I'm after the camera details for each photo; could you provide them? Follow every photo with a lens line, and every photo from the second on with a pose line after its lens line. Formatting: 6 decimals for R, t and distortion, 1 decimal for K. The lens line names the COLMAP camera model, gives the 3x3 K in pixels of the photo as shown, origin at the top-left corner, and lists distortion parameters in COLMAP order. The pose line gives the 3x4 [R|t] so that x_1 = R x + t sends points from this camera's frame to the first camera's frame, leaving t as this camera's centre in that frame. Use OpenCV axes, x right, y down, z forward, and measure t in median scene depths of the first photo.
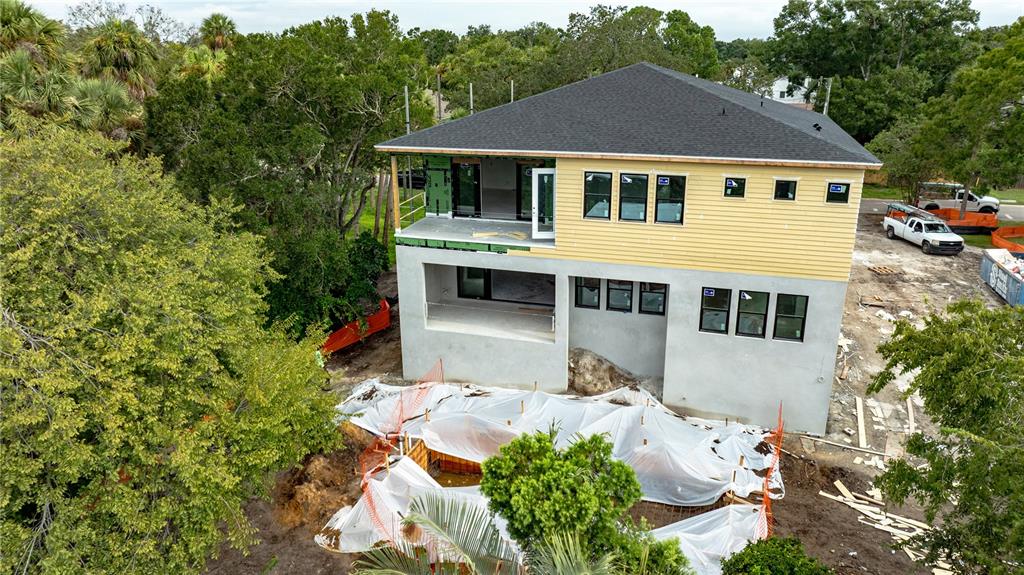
lens RADIAL K [[722.3, 0, 512.0], [0, 722.3, 287.5], [0, 0, 1]] dist [-0.034060, 0.052197]
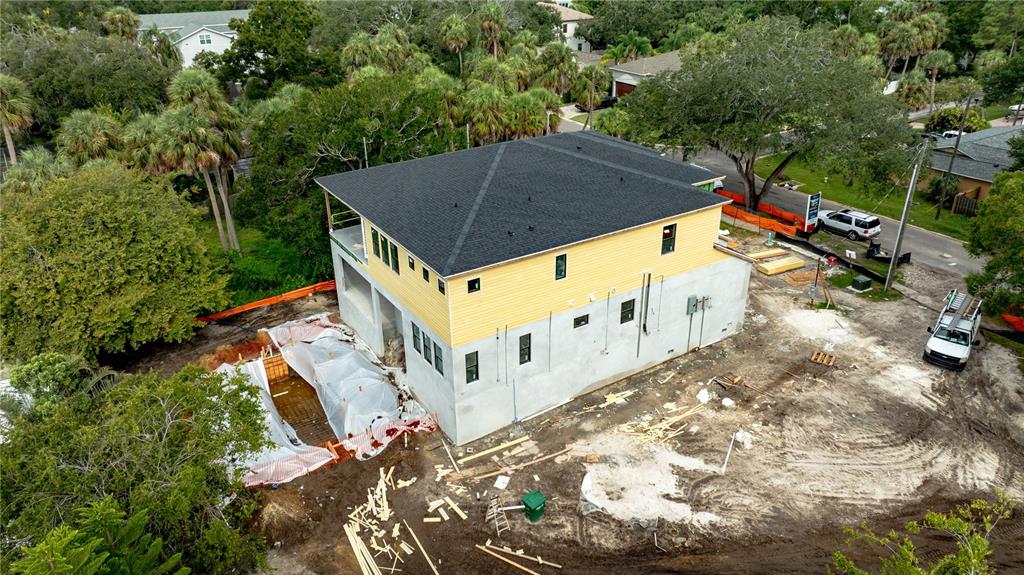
lens RADIAL K [[722.3, 0, 512.0], [0, 722.3, 287.5], [0, 0, 1]] dist [-0.034060, 0.052197]
pose [[0.770538, 0.276028, -0.574526, 1.243631], [-0.195005, 0.960235, 0.199804, -0.397921], [0.606831, -0.041921, 0.793724, -0.049686]]
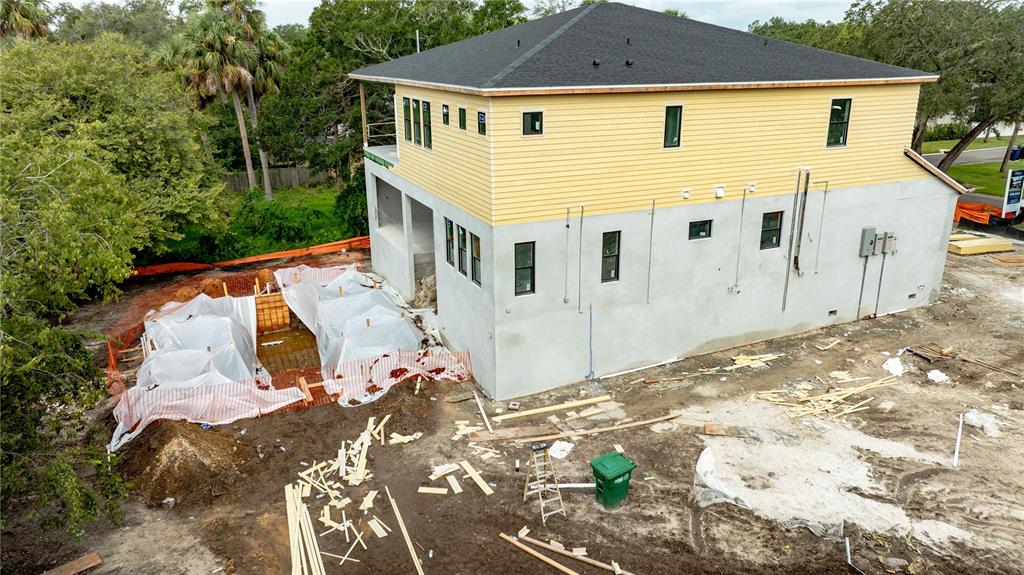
lens RADIAL K [[722.3, 0, 512.0], [0, 722.3, 287.5], [0, 0, 1]] dist [-0.034060, 0.052197]
pose [[0.669222, 0.232850, -0.705637, 1.049172], [-0.229297, 0.968001, 0.101963, -0.028331], [0.706799, 0.093565, 0.701199, 0.365243]]
